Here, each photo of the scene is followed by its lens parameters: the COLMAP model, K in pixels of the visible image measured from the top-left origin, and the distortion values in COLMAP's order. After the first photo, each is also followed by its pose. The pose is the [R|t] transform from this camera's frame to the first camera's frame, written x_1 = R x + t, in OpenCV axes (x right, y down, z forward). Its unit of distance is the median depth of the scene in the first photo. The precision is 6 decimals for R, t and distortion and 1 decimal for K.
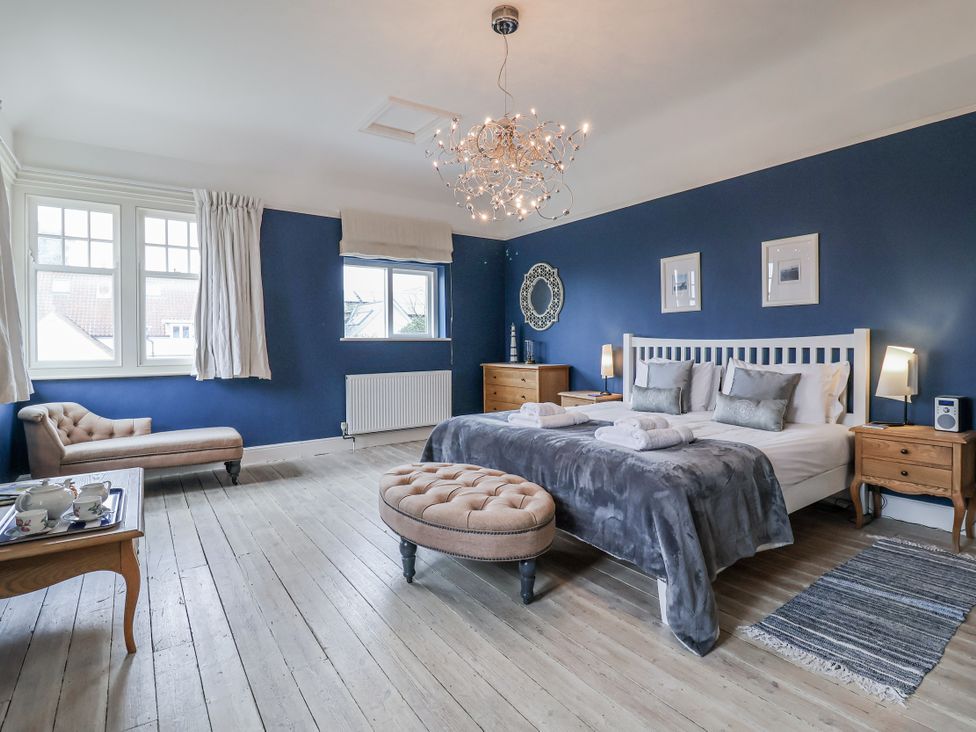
lens RADIAL K [[525.8, 0, 487.5], [0, 525.8, 358.9], [0, 0, 1]] dist [-0.002094, -0.000197]
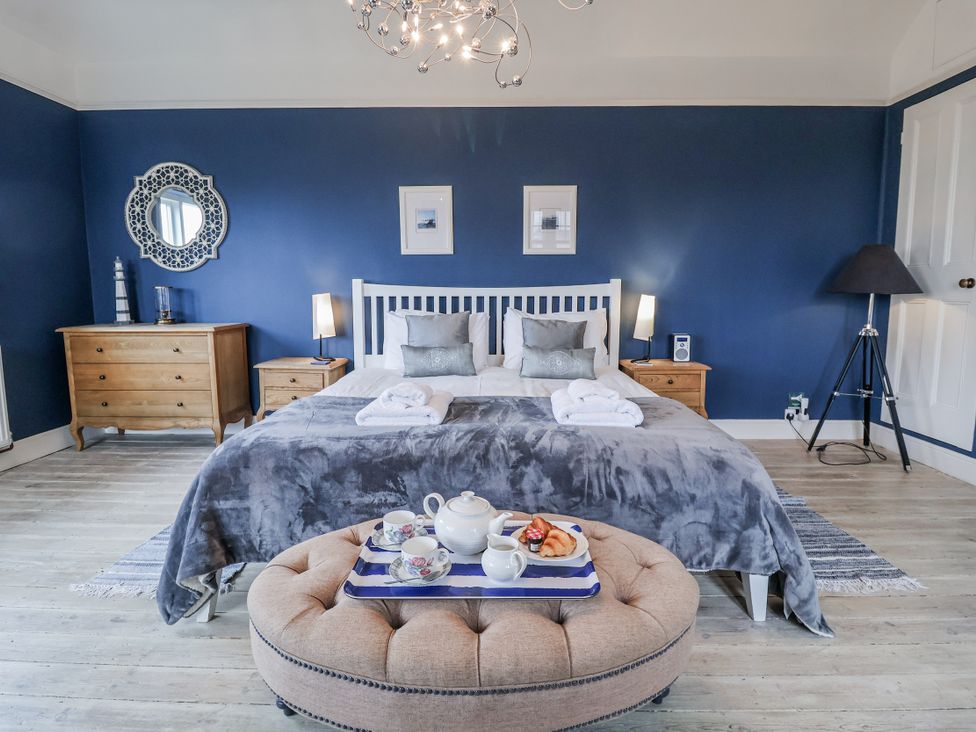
lens RADIAL K [[525.8, 0, 493.9], [0, 525.8, 345.9], [0, 0, 1]] dist [-0.002094, -0.000197]
pose [[0.570132, -0.085093, 0.817135, -0.277258], [0.022676, 0.995873, 0.087884, -0.014624], [-0.821240, -0.031576, 0.569708, 0.425206]]
